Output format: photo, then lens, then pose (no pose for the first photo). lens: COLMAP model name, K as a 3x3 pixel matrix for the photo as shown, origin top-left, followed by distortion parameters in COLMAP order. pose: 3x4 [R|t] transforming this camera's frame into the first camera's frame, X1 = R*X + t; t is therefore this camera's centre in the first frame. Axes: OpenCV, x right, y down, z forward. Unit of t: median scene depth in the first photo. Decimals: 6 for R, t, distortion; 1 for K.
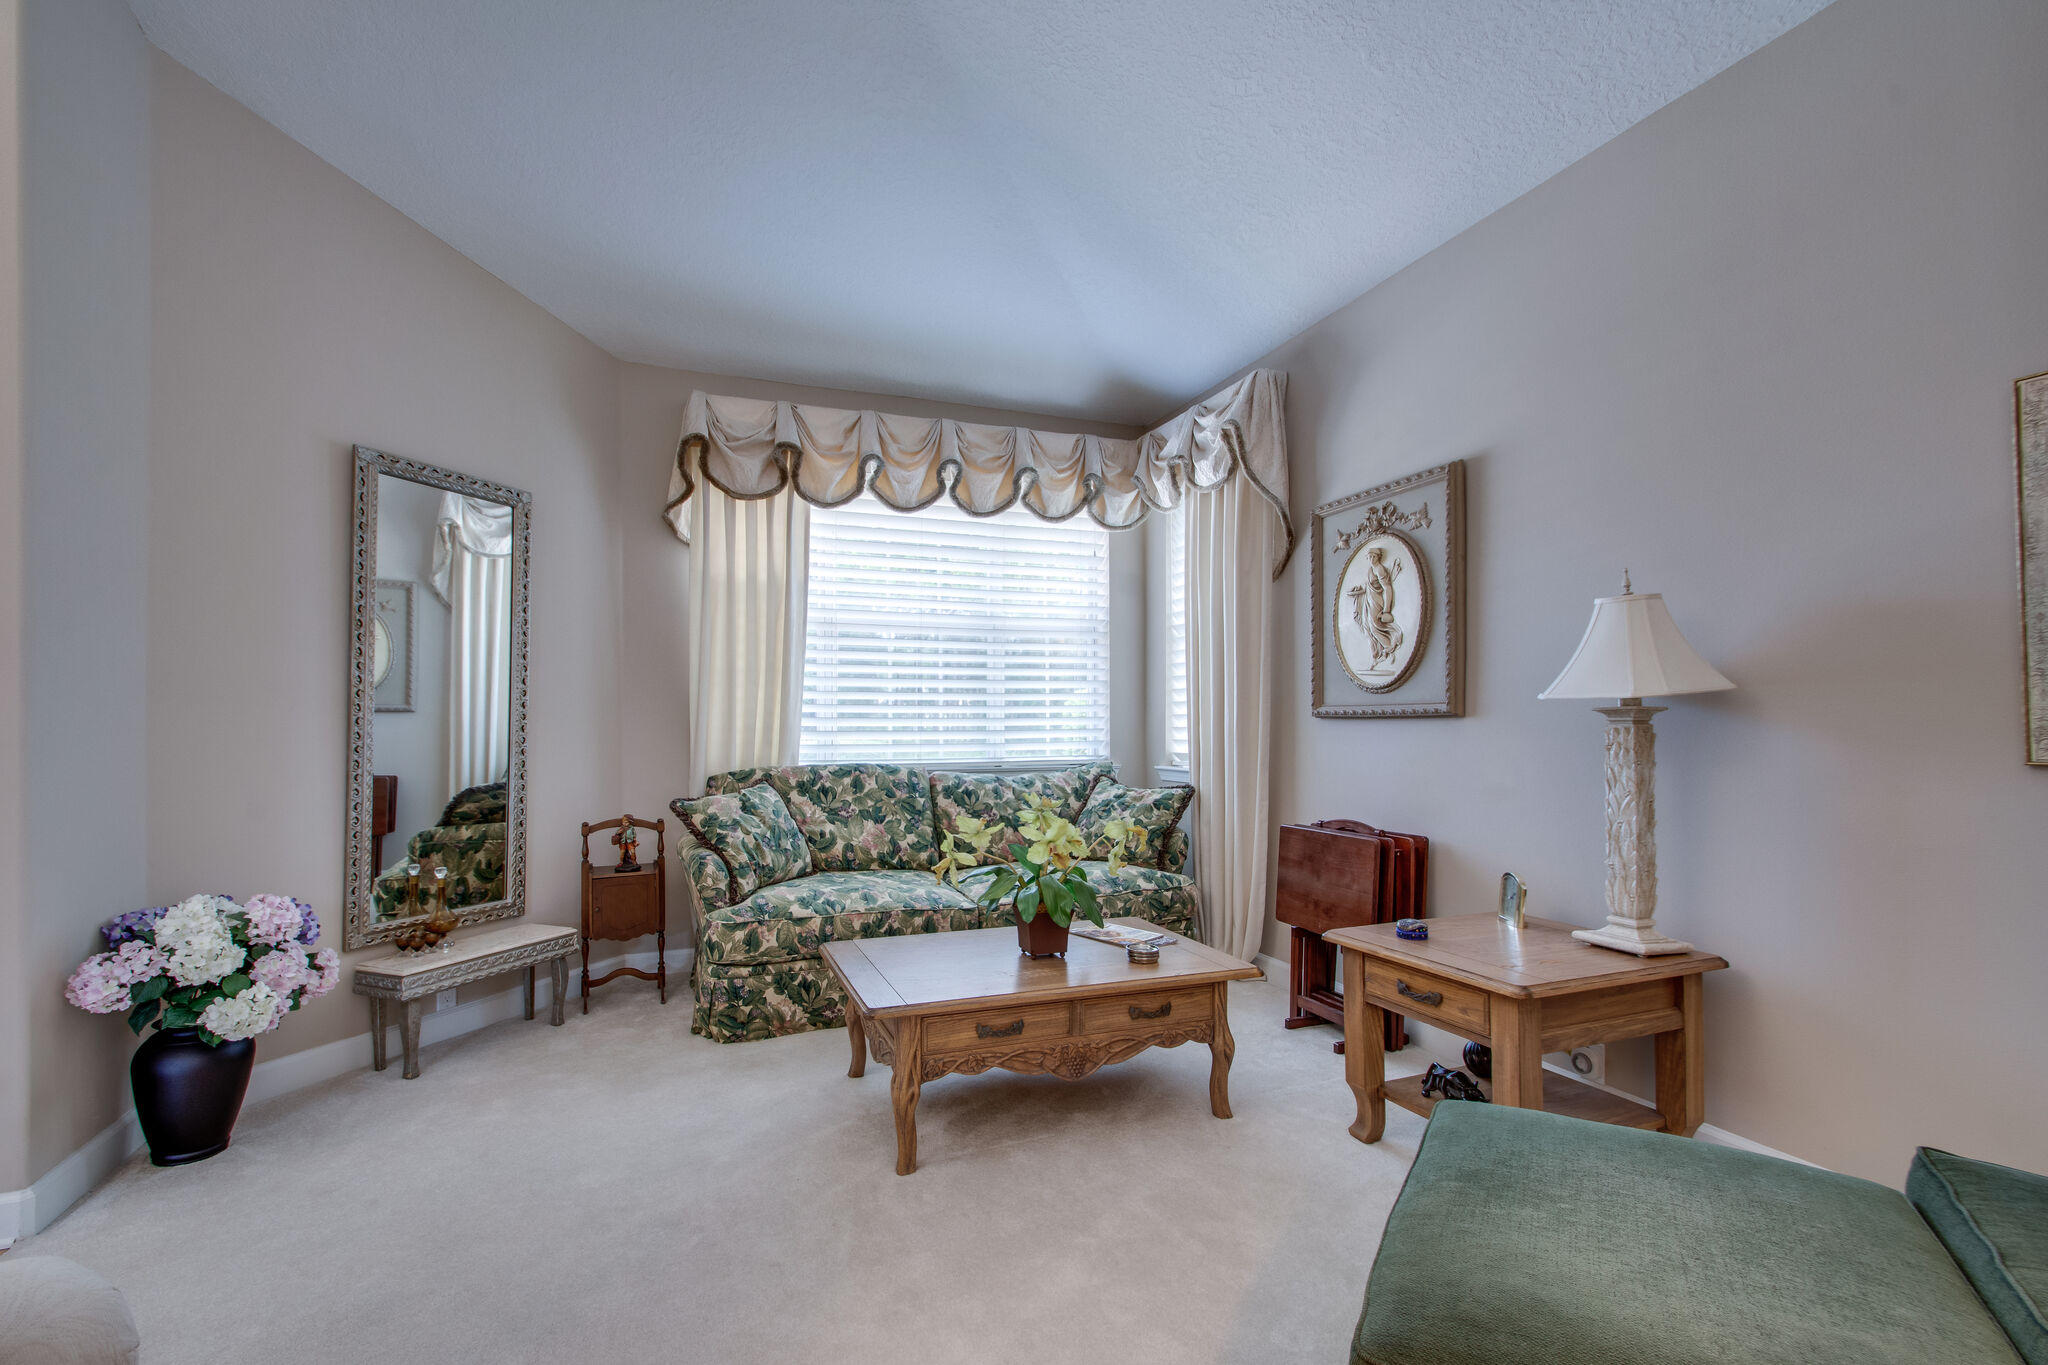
lens RADIAL K [[899.2, 0, 991.6], [0, 899.2, 721.3], [0, 0, 1]] dist [0.020564, -0.007346]
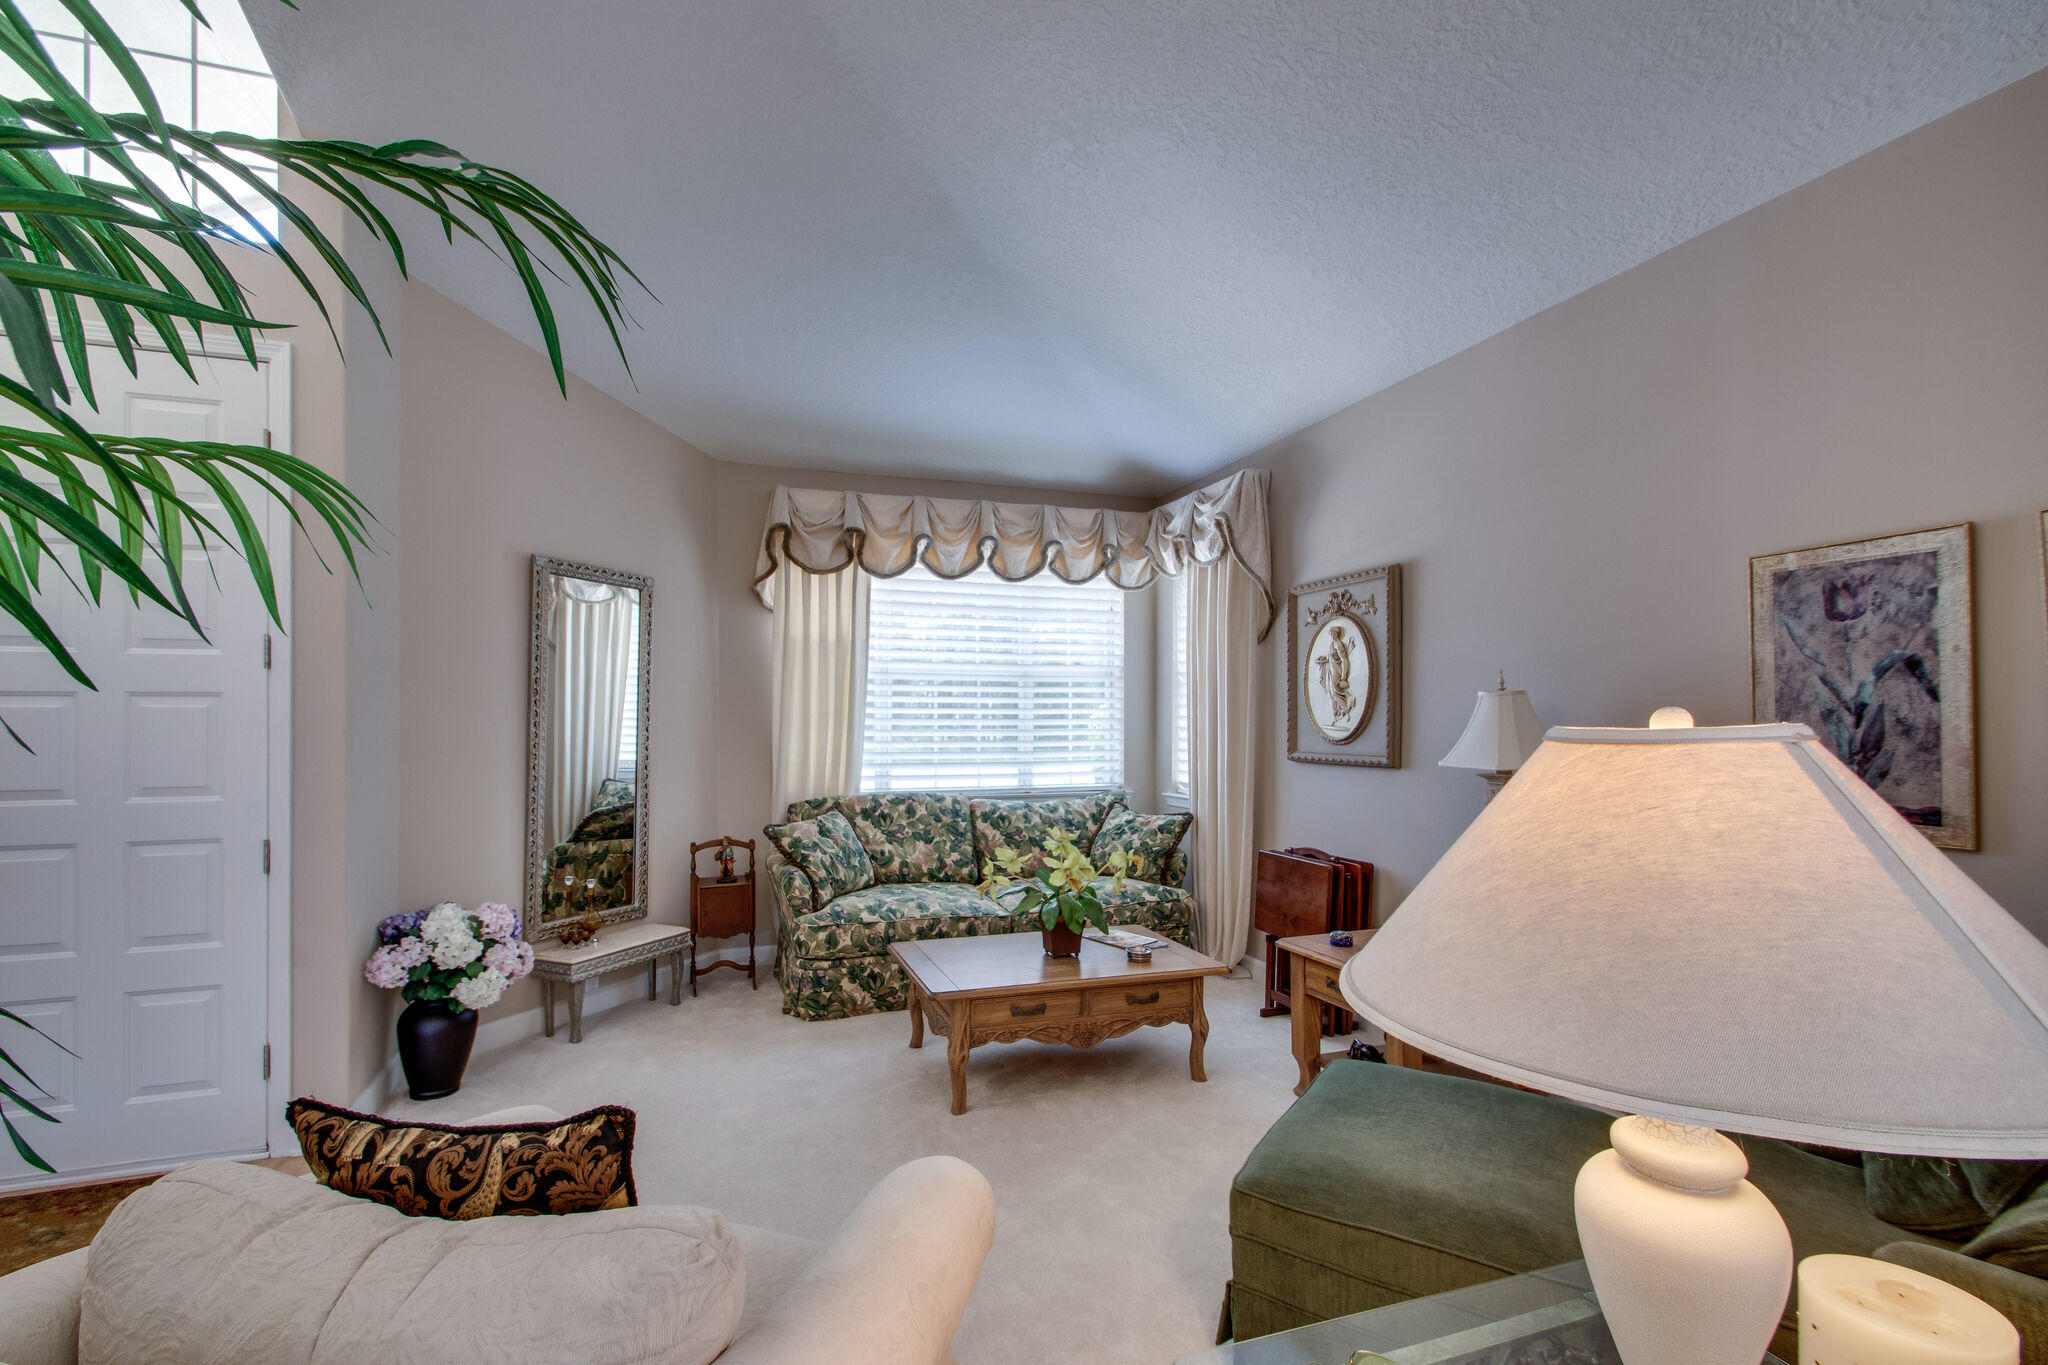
lens RADIAL K [[899.2, 0, 991.1], [0, 899.2, 721.1], [0, 0, 1]] dist [0.020564, -0.007346]
pose [[0.999439, 0.003800, -0.033285, -0.001908], [-0.003691, 0.999988, 0.003316, -0.060387], [0.033297, -0.003191, 0.999440, -0.222849]]
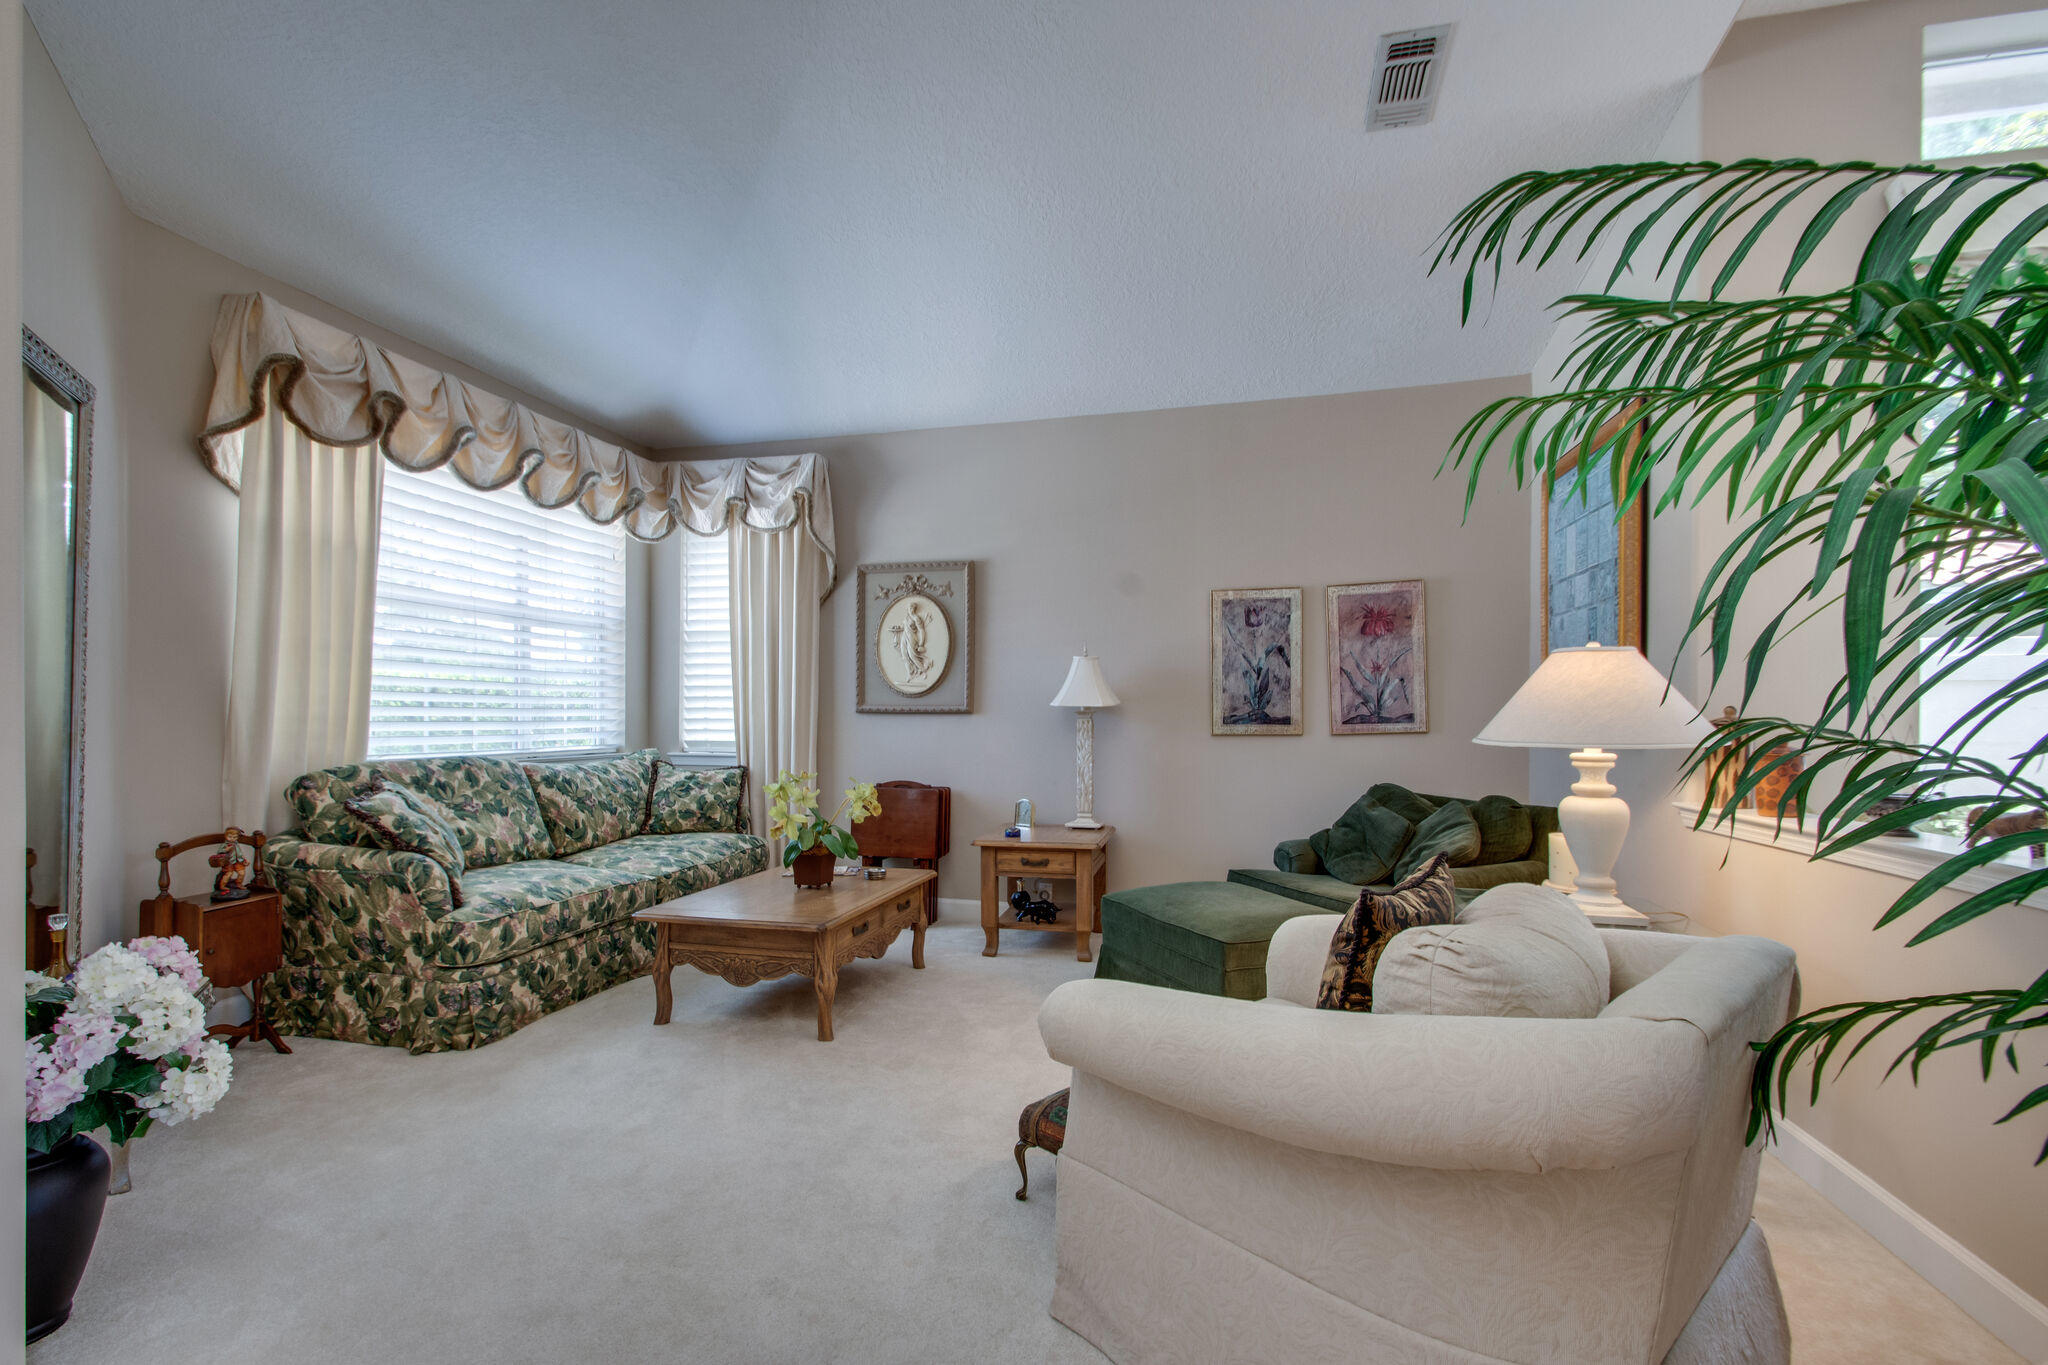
lens RADIAL K [[899.2, 0, 1005.4], [0, 899.2, 720.8], [0, 0, 1]] dist [0.020564, -0.007346]
pose [[0.566760, 0.002735, 0.823879, -0.685689], [-0.009840, 0.999946, 0.003449, 0.001658], [-0.823824, -0.010062, 0.566756, -0.000358]]
